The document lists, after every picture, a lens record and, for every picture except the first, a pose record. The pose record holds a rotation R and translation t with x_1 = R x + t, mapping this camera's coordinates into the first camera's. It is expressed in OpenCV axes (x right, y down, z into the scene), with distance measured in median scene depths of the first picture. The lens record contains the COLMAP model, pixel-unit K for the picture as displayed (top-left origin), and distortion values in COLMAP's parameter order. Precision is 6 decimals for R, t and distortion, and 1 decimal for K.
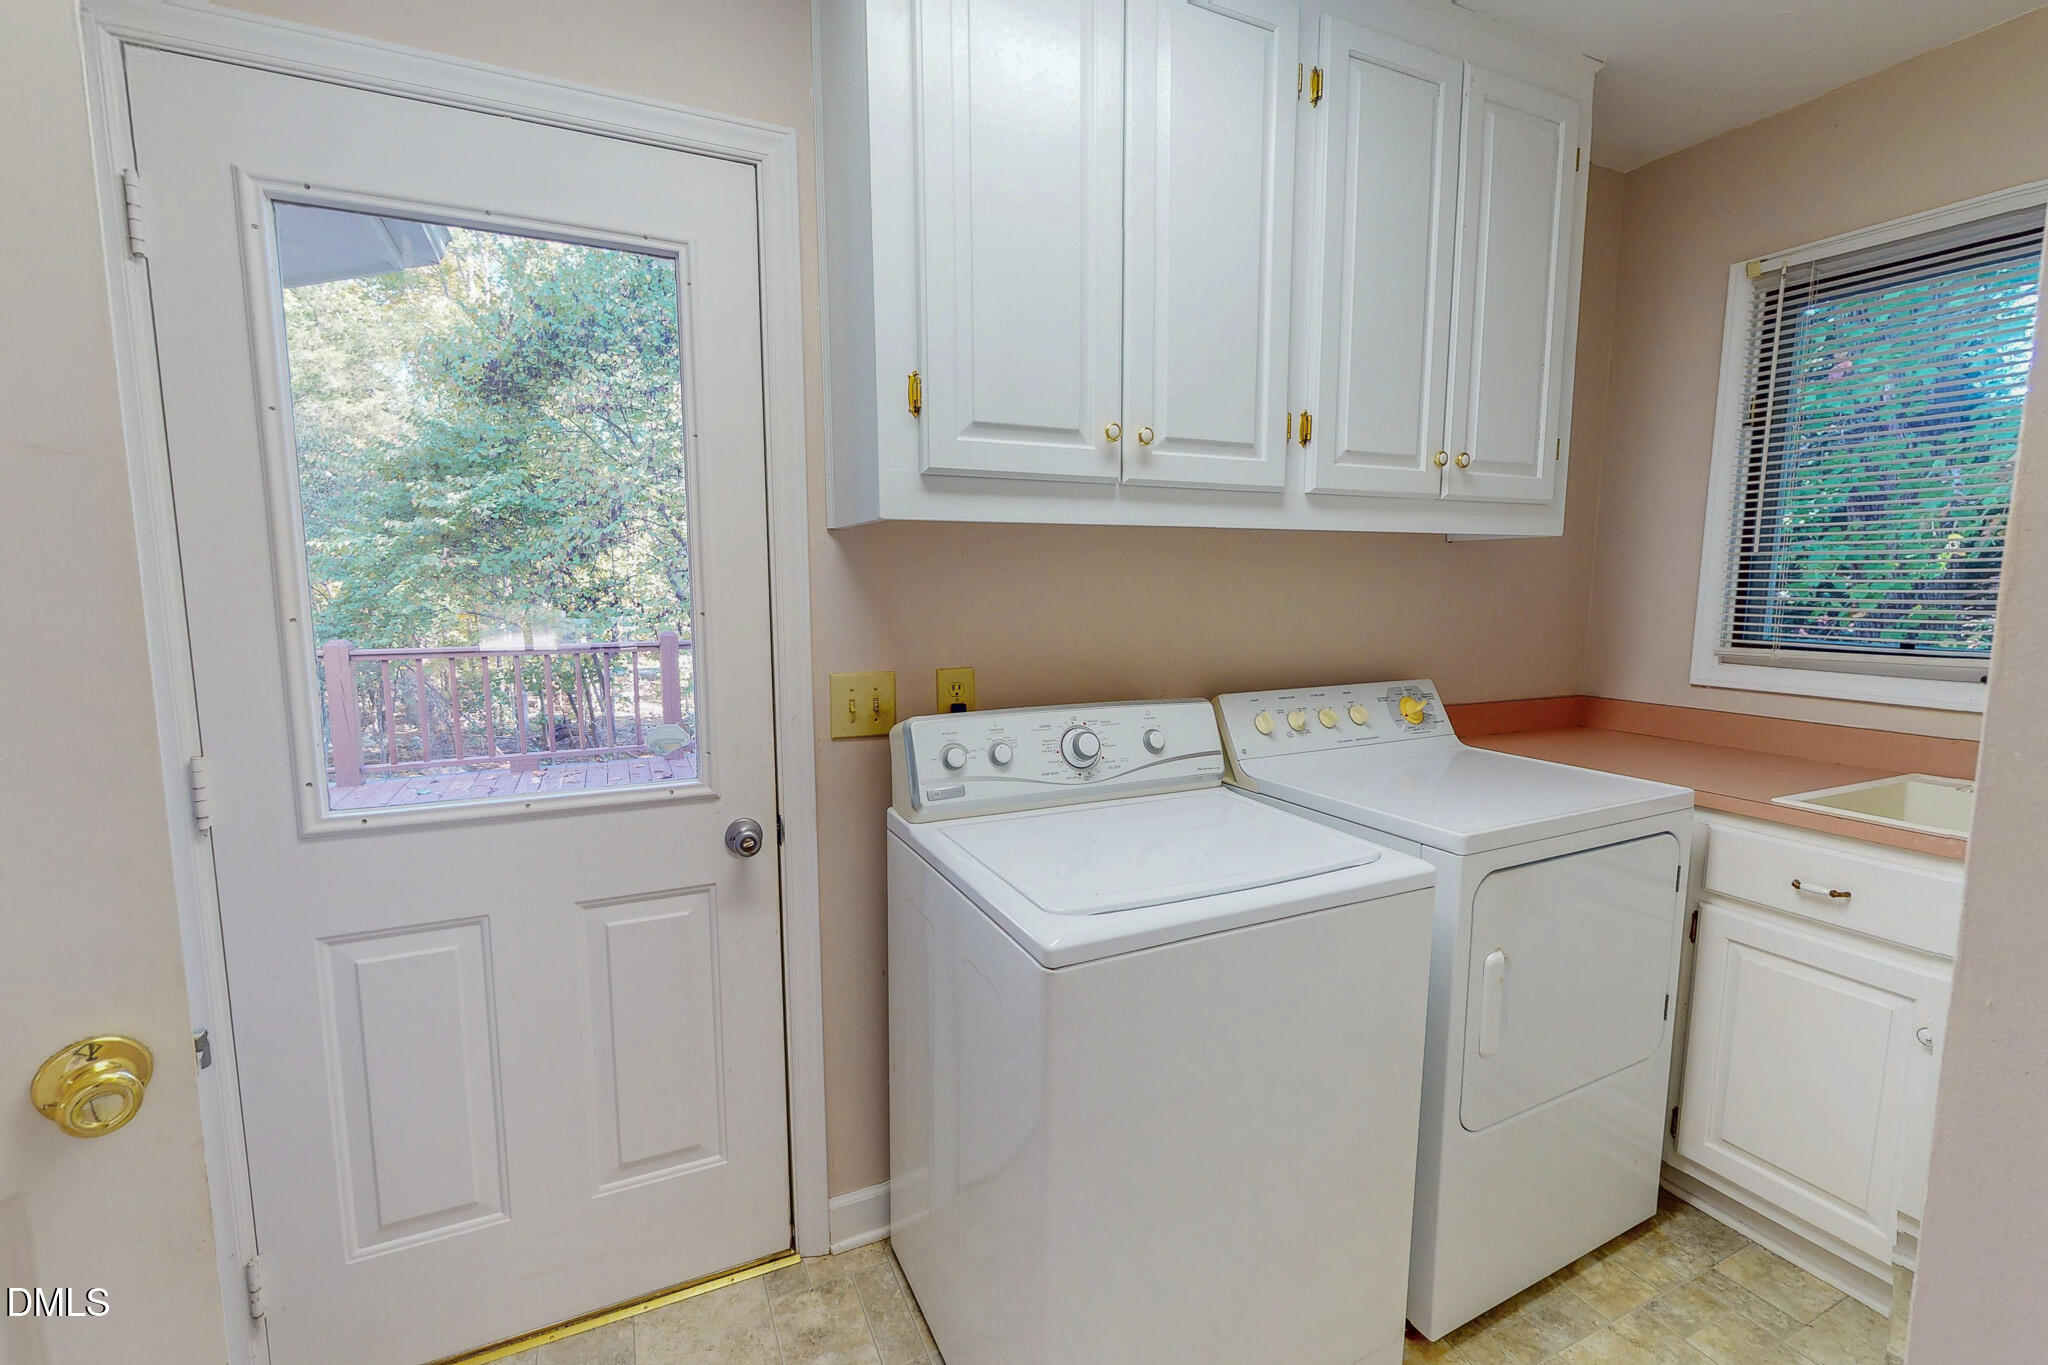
lens RADIAL K [[889.5, 0, 1013.3], [0, 889.5, 683.2], [0, 0, 1]] dist [-0.001018, 0.000307]
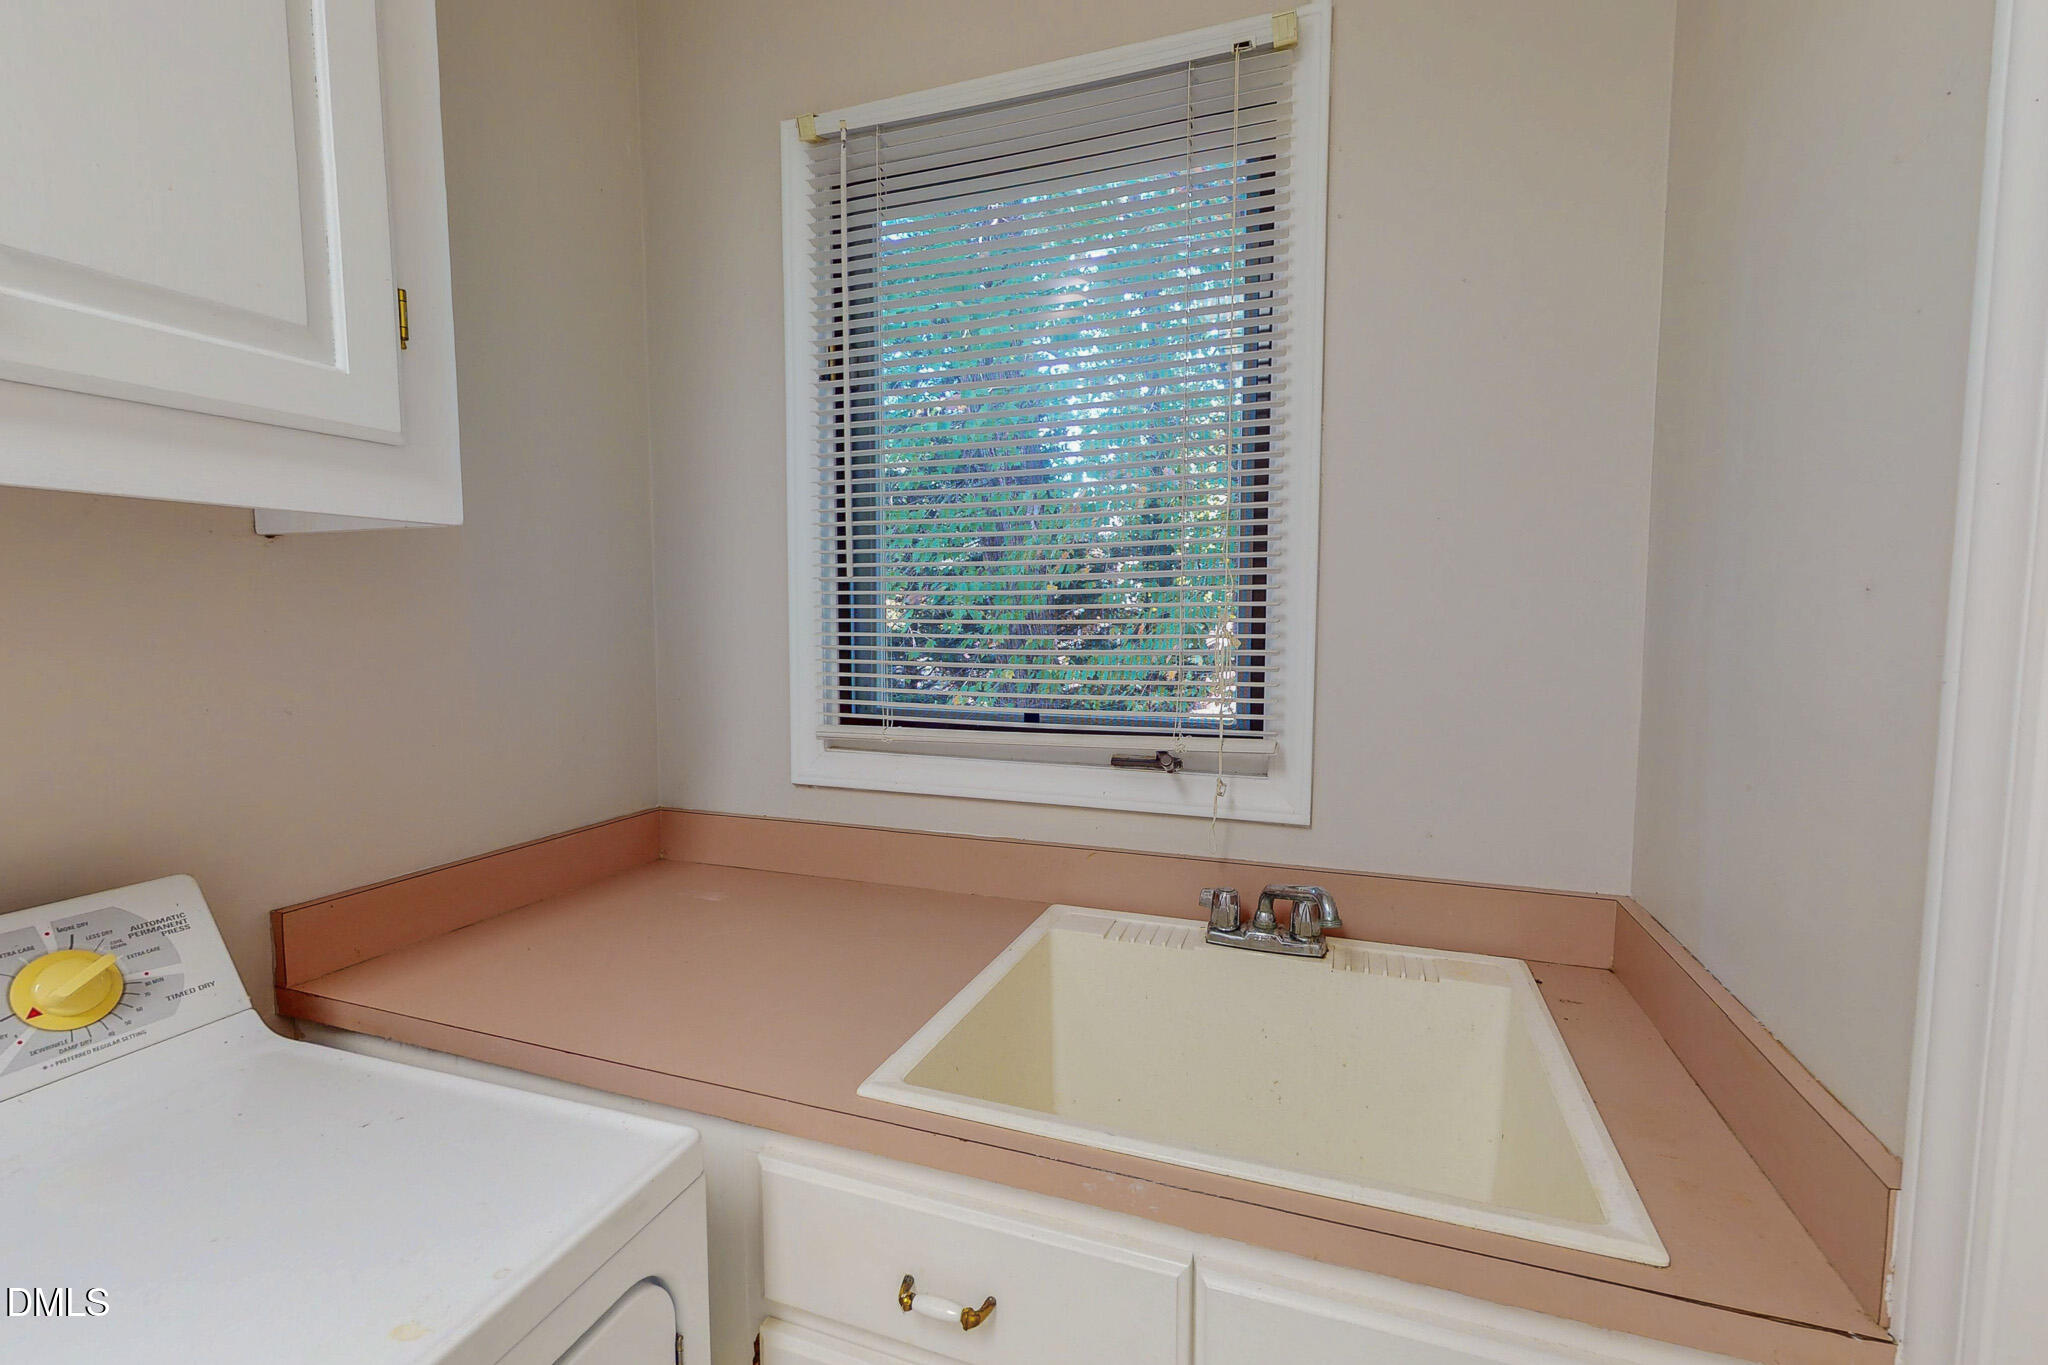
lens RADIAL K [[889.5, 0, 1025.8], [0, 889.5, 686.8], [0, 0, 1]] dist [-0.001018, 0.000307]
pose [[0.711723, -0.058420, 0.700026, 0.475012], [0.087623, 0.996136, -0.005956, -0.054279], [-0.696974, 0.065577, 0.714092, 0.464794]]
